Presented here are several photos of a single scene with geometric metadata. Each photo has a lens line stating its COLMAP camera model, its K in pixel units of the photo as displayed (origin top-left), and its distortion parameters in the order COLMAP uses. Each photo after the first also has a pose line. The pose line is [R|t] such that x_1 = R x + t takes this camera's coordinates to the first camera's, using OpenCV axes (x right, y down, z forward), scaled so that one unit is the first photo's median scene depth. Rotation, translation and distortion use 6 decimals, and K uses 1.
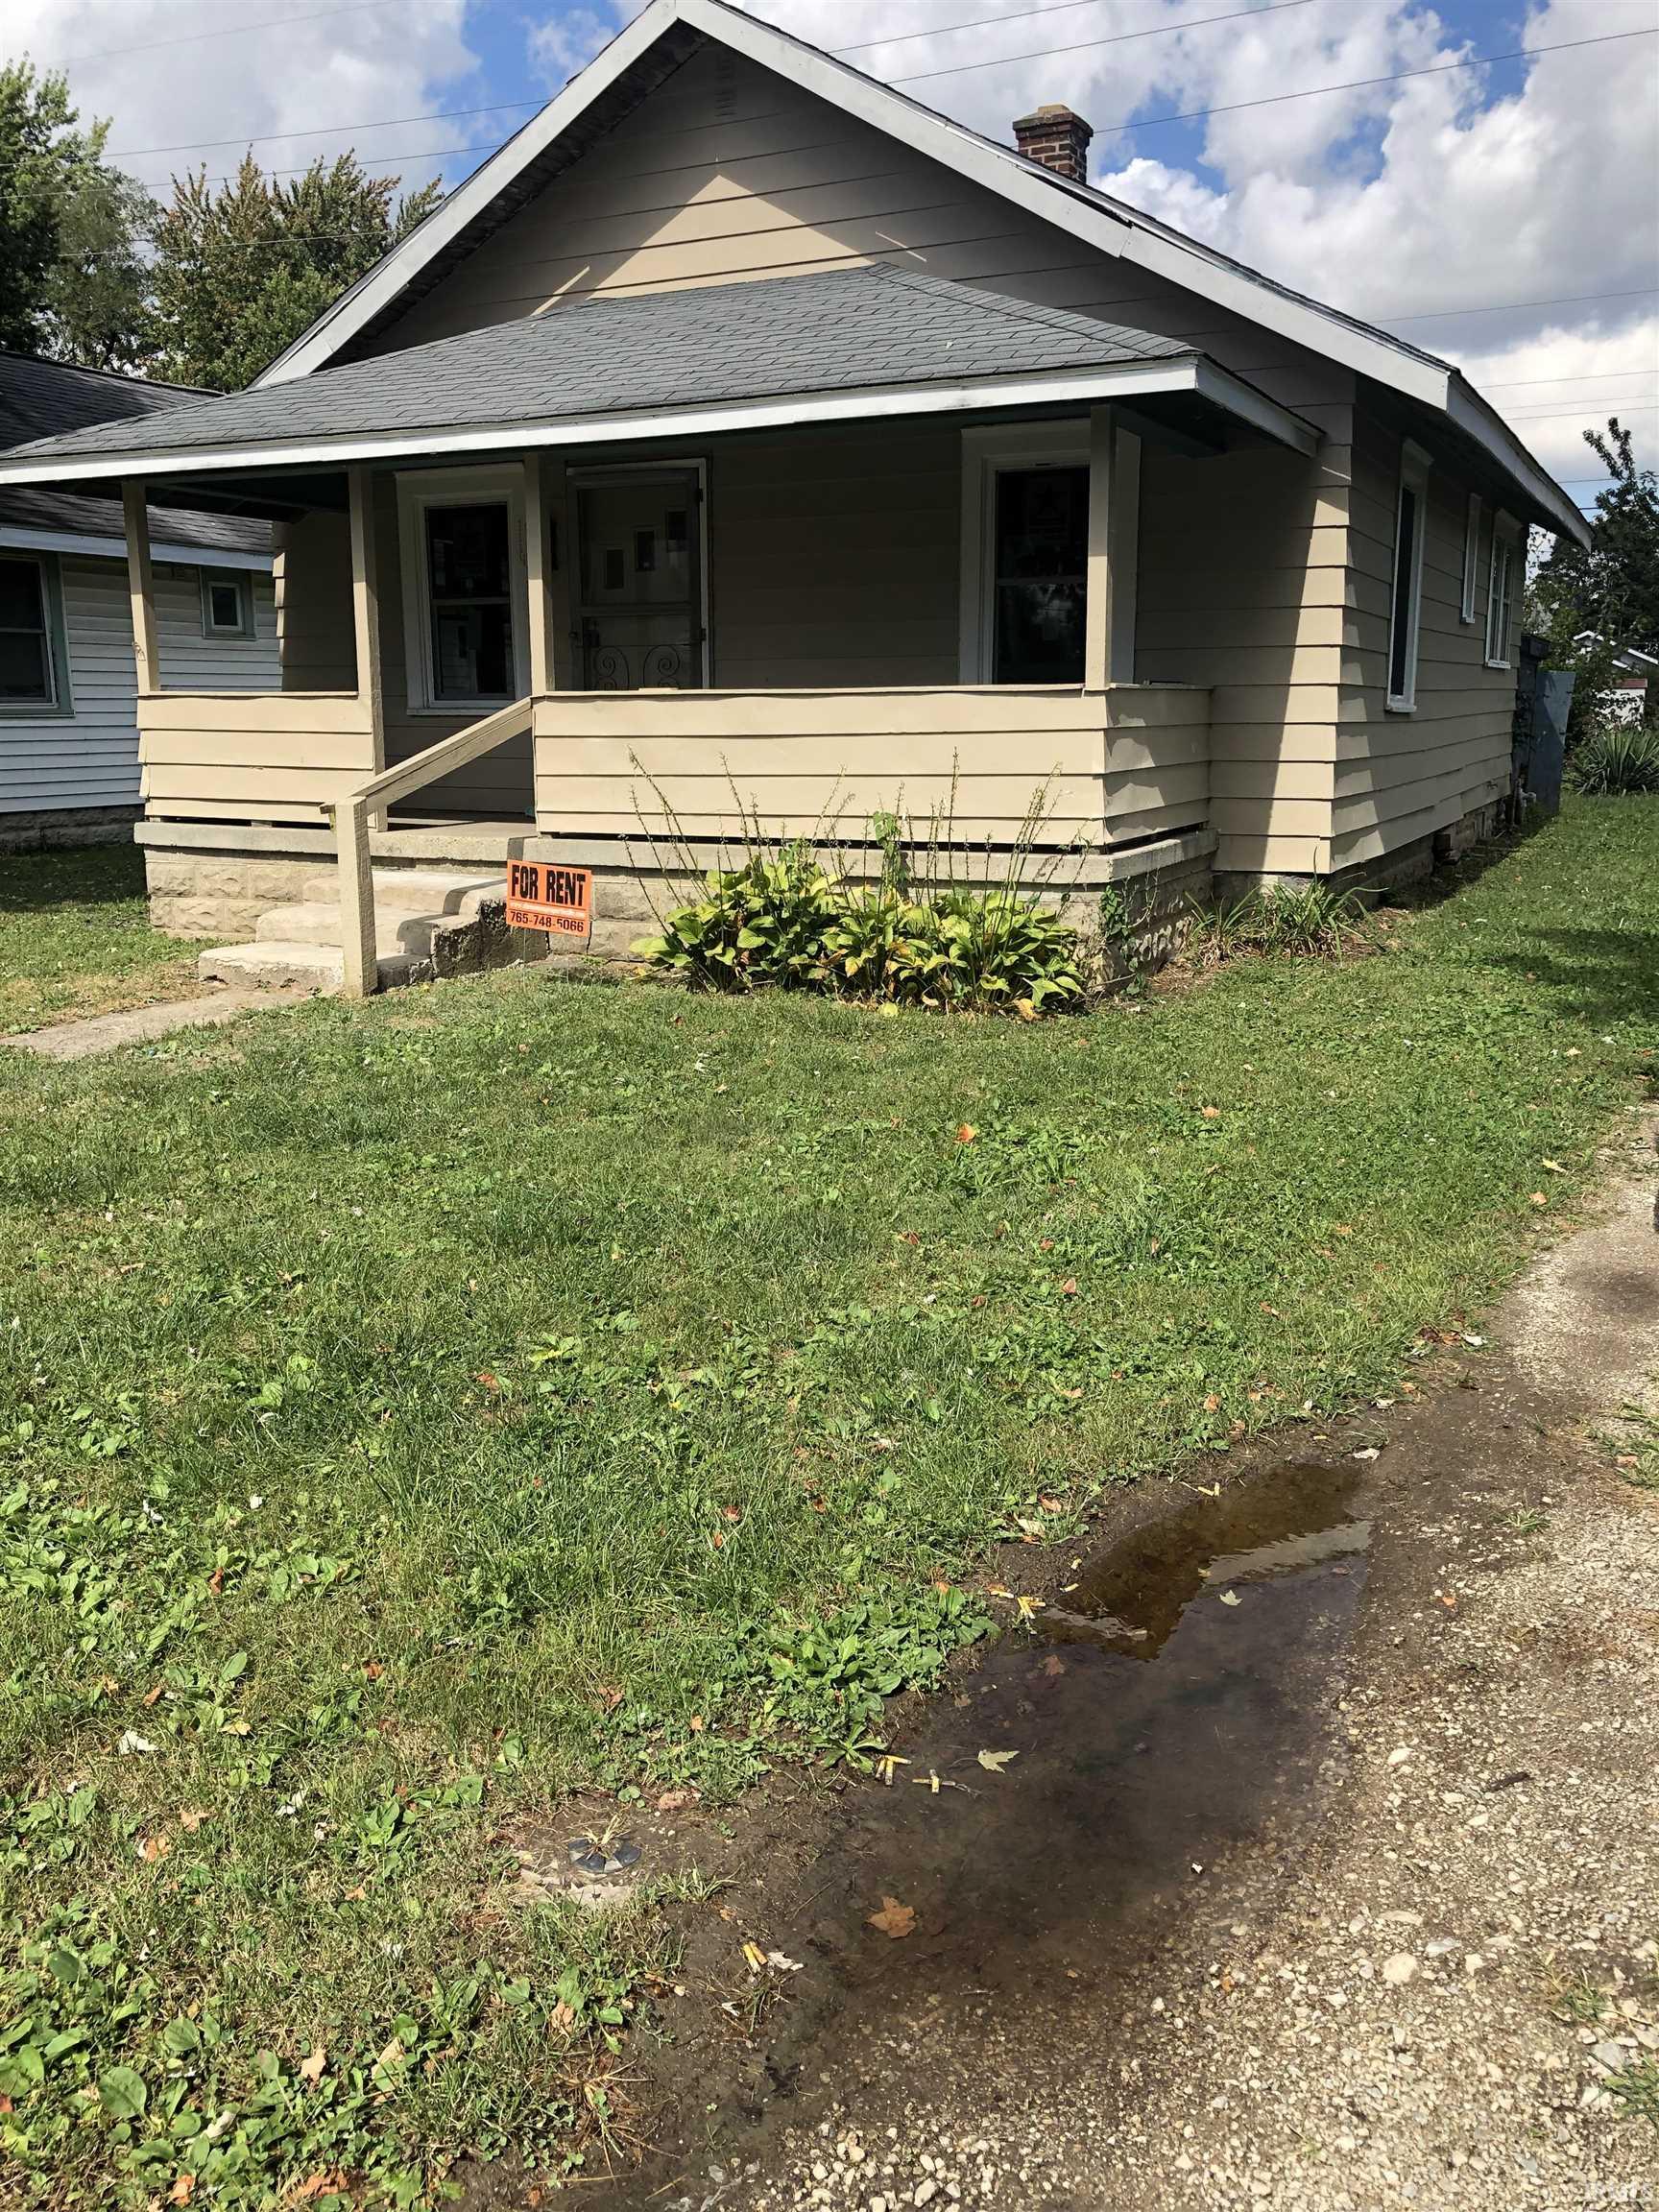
lens RADIAL K [[1758.0, 0, 828.3], [0, 1758.0, 1223.9], [0, 0, 1]] dist [-0.061112, -0.002116]
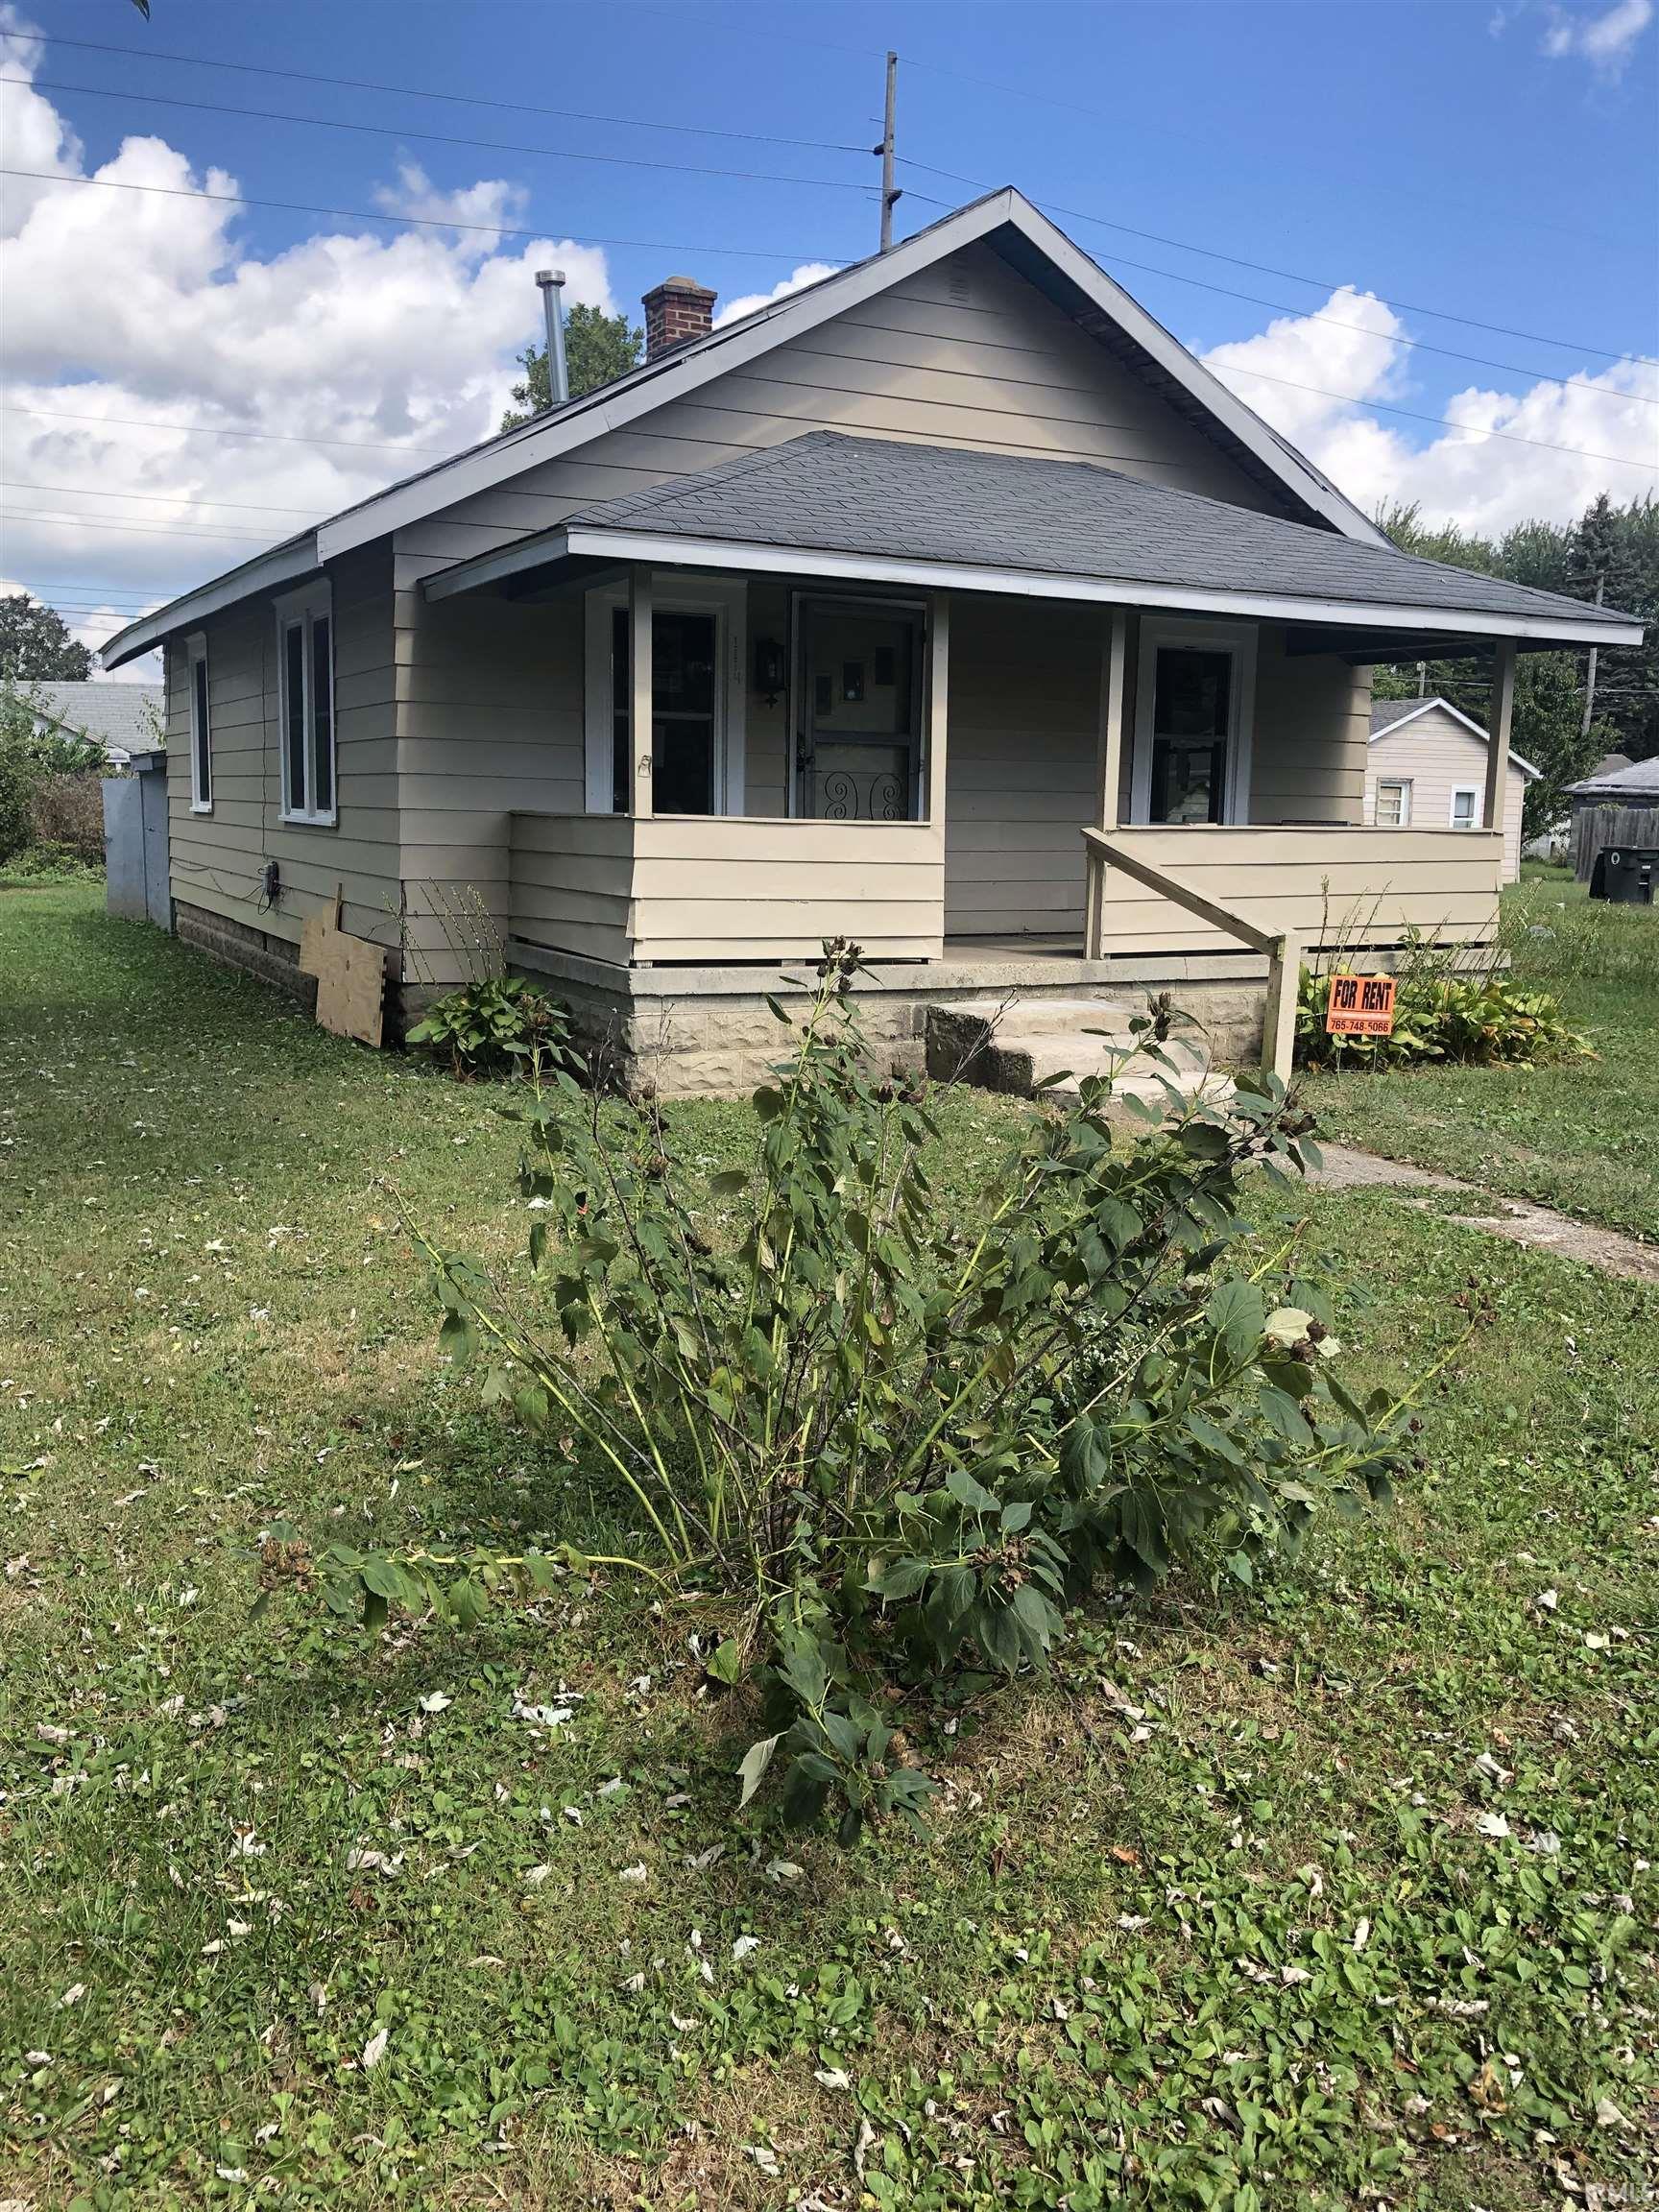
lens RADIAL K [[1784.4, 0, 829.5], [0, 1784.4, 1106.0], [0, 0, 1]] dist [0.003005, 0.005630]
pose [[0.613778, -0.123150, 0.779814, -1.055022], [0.208329, 0.978012, -0.009523, -0.147611], [-0.761495, 0.168303, 0.625939, 0.433078]]
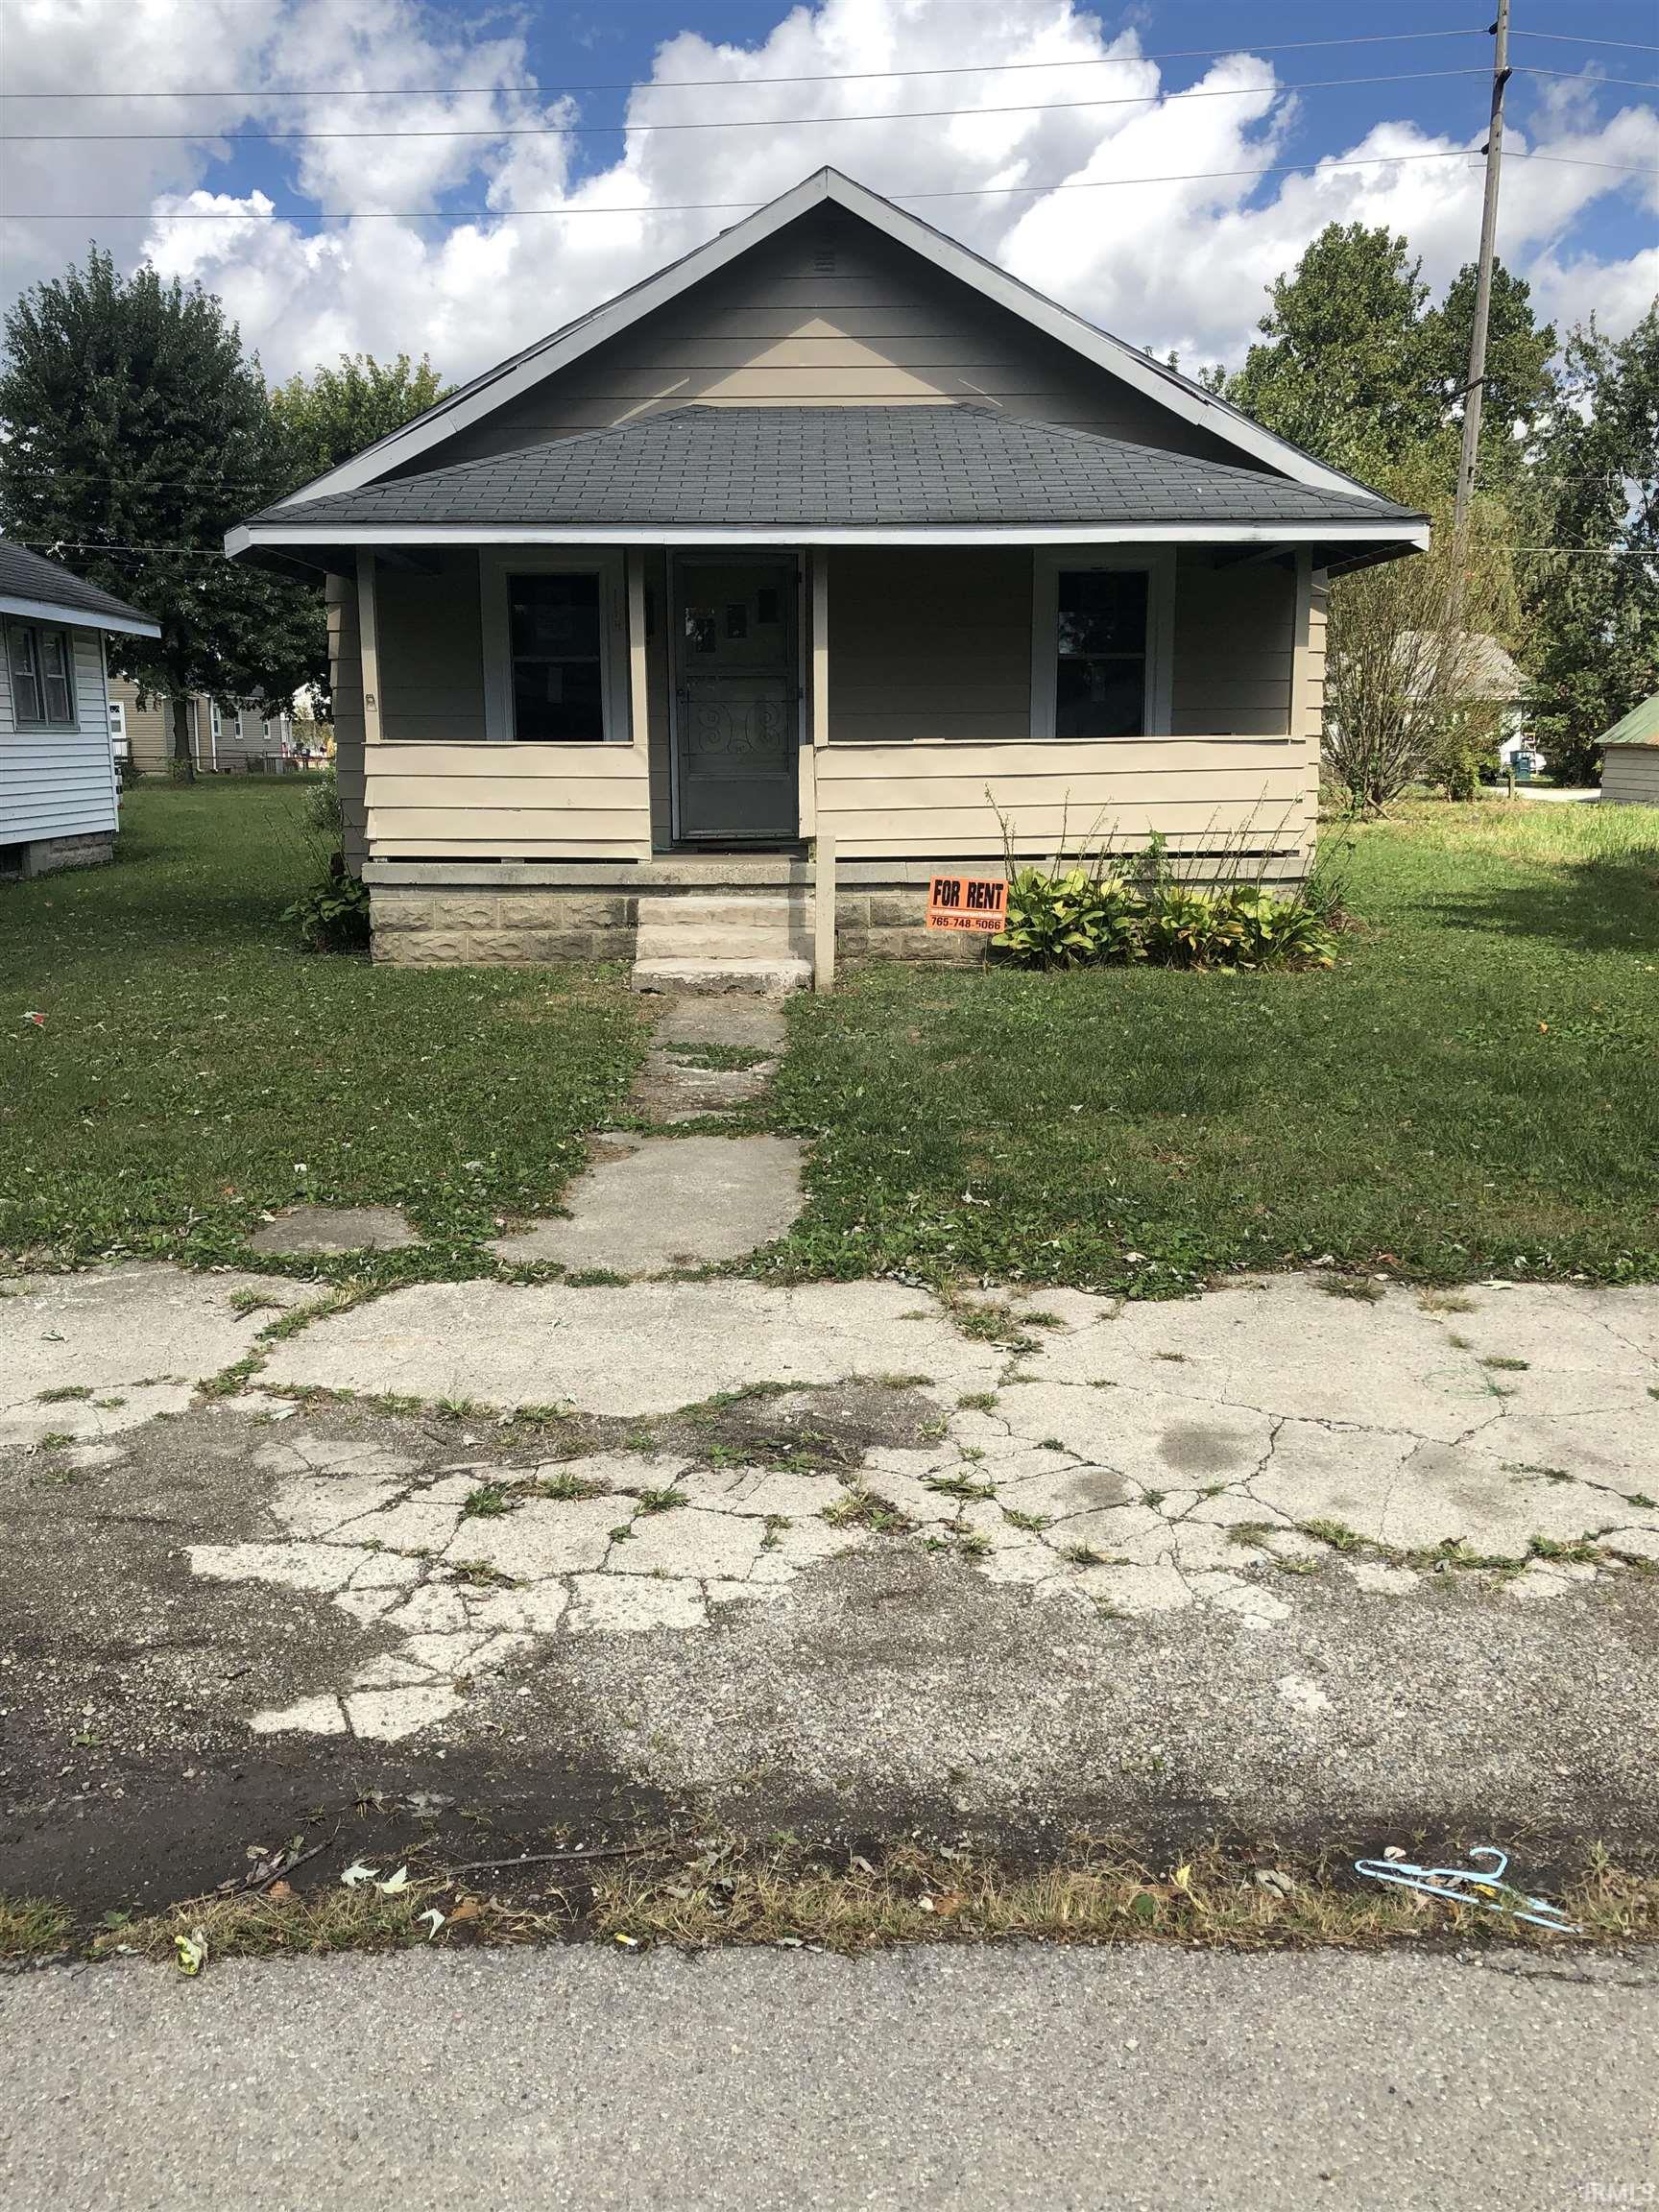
lens RADIAL K [[1784.4, 0, 829.5], [0, 1784.4, 1106.0], [0, 0, 1]] dist [0.003005, 0.005630]
pose [[0.895779, -0.096333, 0.433935, -0.659651], [0.134063, 0.989325, -0.057119, 0.013813], [-0.423800, 0.109341, 0.899132, -0.076571]]
